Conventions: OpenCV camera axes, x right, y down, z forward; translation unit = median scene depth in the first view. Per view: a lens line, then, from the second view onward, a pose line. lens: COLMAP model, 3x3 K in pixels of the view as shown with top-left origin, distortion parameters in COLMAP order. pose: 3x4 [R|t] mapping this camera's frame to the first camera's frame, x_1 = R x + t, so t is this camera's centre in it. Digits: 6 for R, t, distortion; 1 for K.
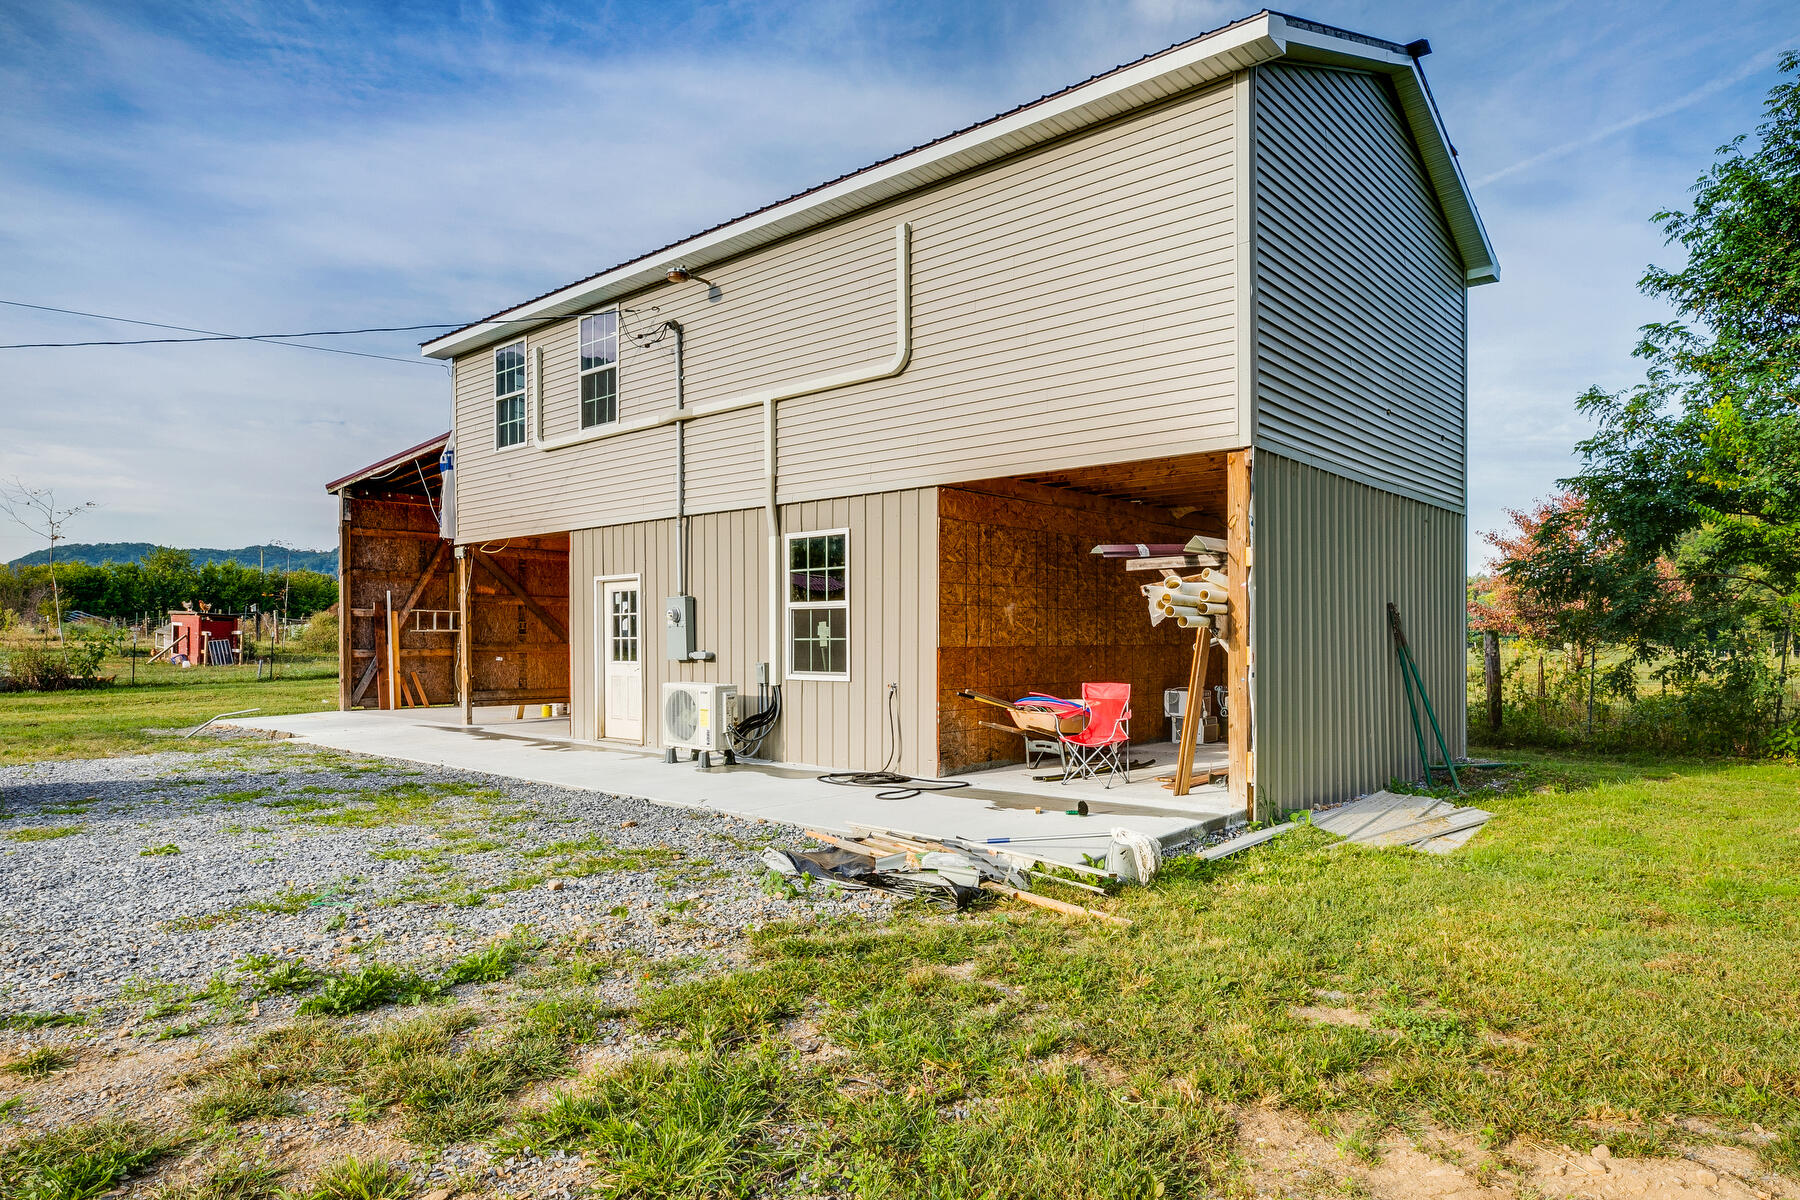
lens RADIAL K [[1059.3, 0, 896.5], [0, 1059.3, 639.9], [0, 0, 1]] dist [0.023051, 0.001211]
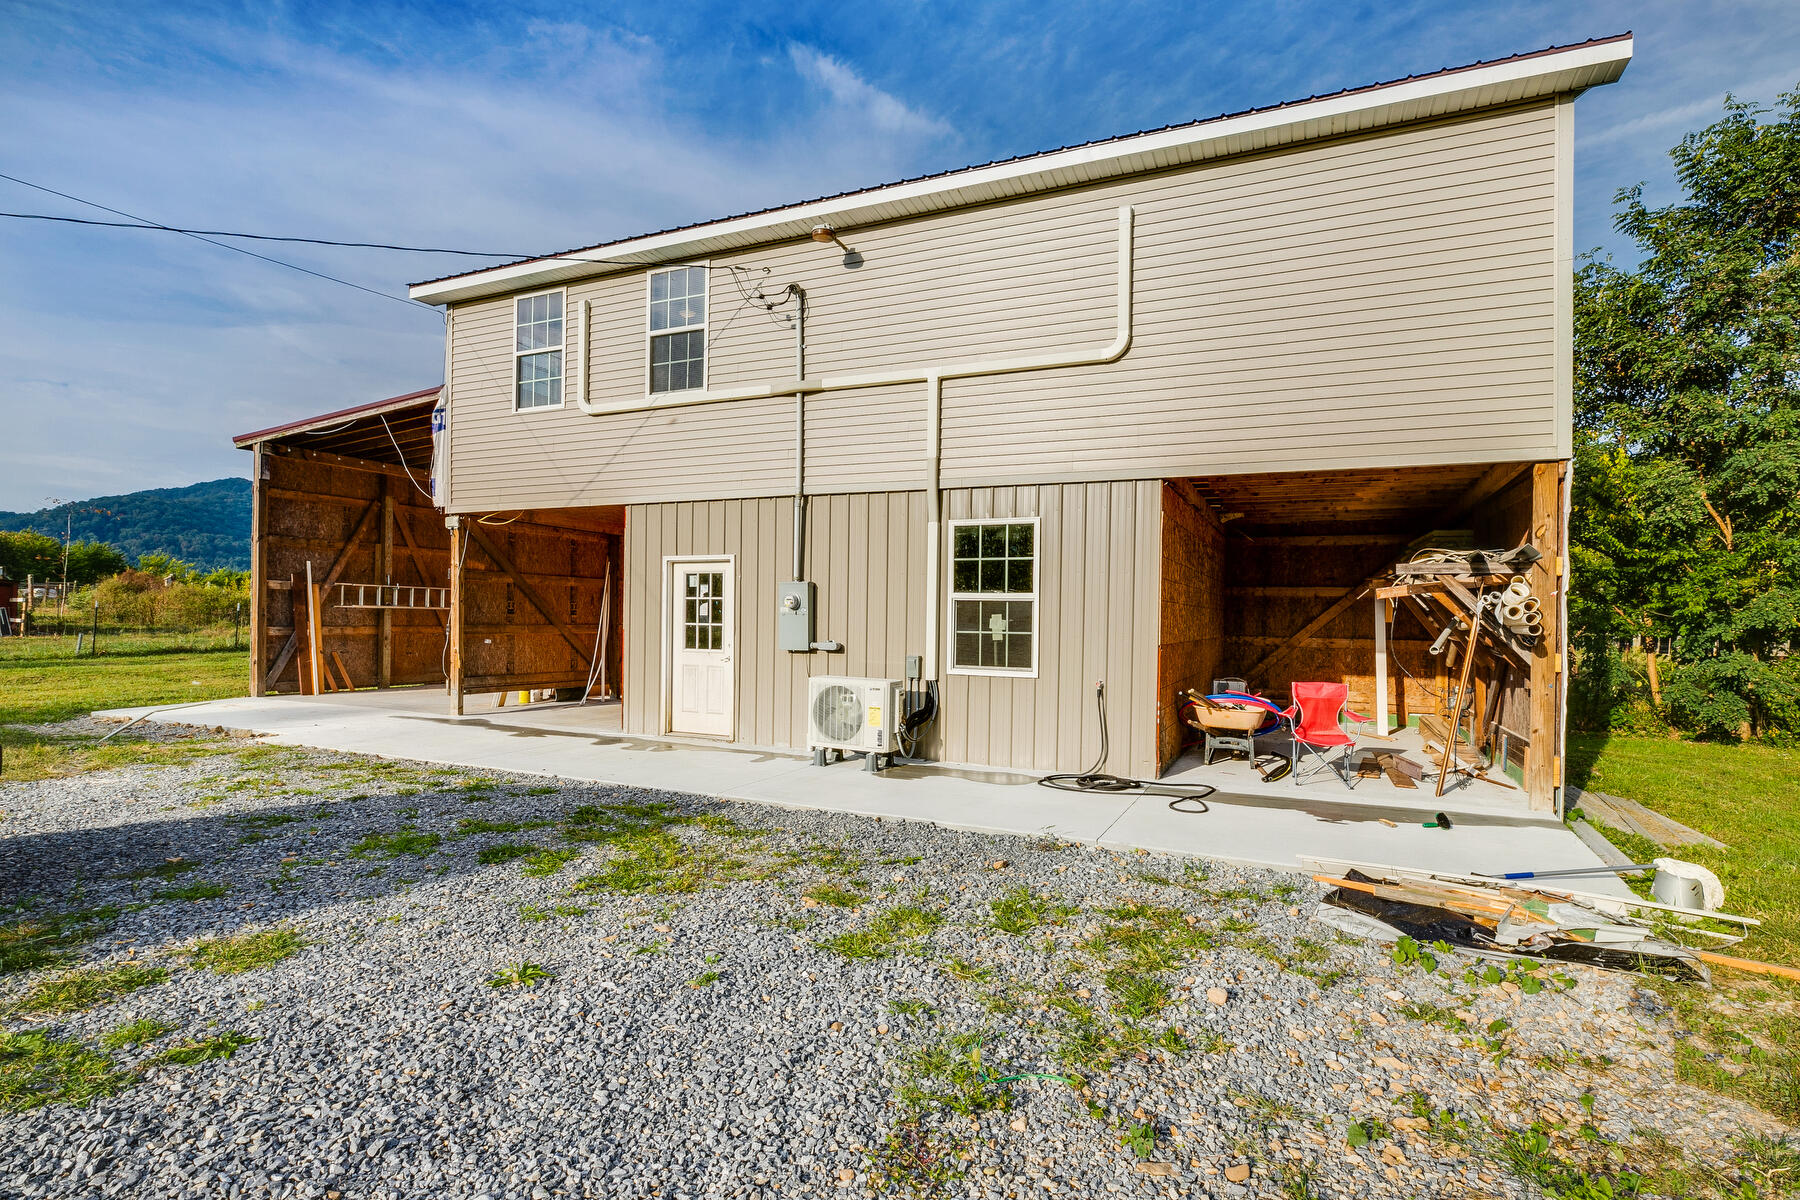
lens RADIAL K [[857.2, 0, 909.9], [0, 857.2, 618.9], [0, 0, 1]] dist [-0.001259, -0.001428]
pose [[0.953828, 0.019459, 0.299724, -0.308283], [-0.019272, 0.999808, -0.003581, -0.007096], [-0.299736, -0.002361, 0.954019, 0.237492]]
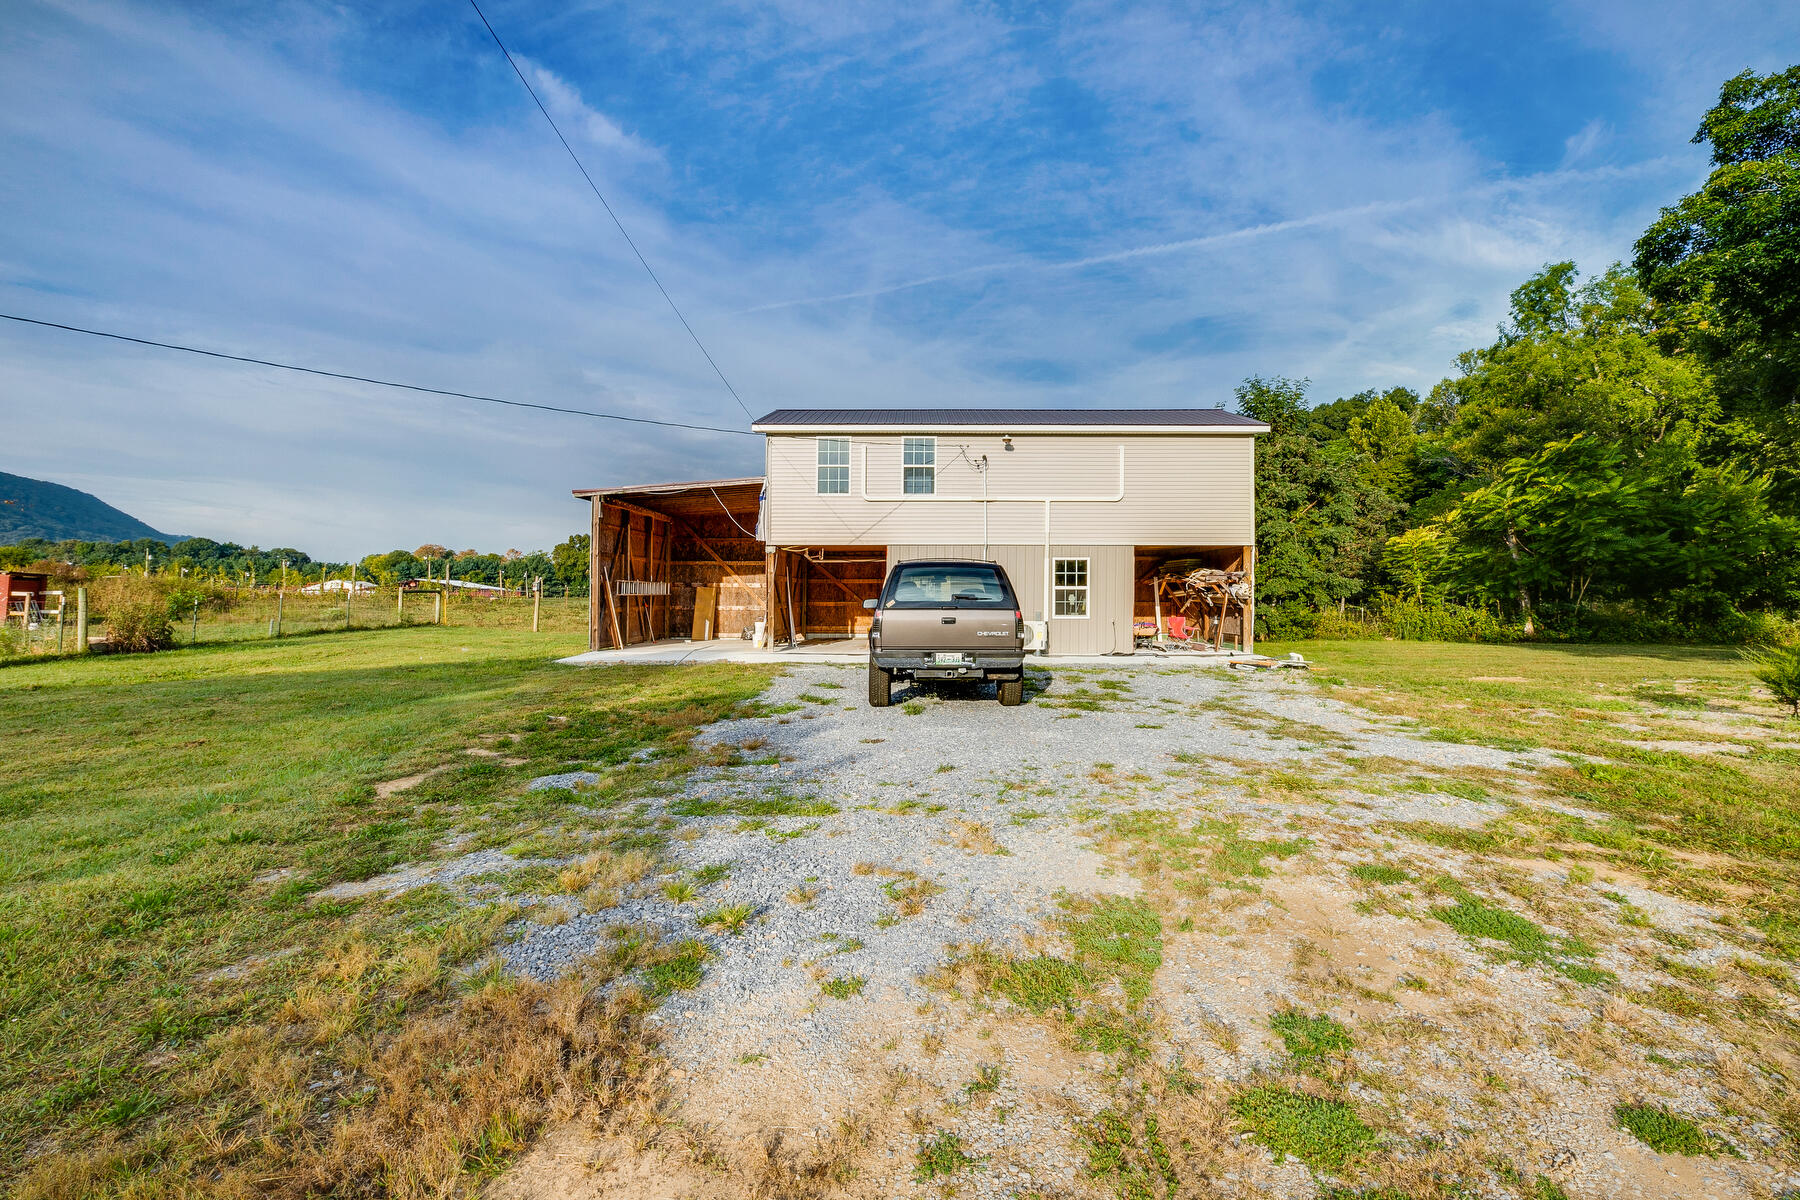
lens RADIAL K [[806.3, 0, 894.9], [0, 806.3, 602.7], [0, 0, 1]] dist [0.003878, 0.000322]
pose [[0.755083, 0.002857, 0.655623, -1.312994], [-0.000521, 0.999993, -0.003758, 0.007189], [-0.655629, 0.002496, 0.755079, -0.112274]]
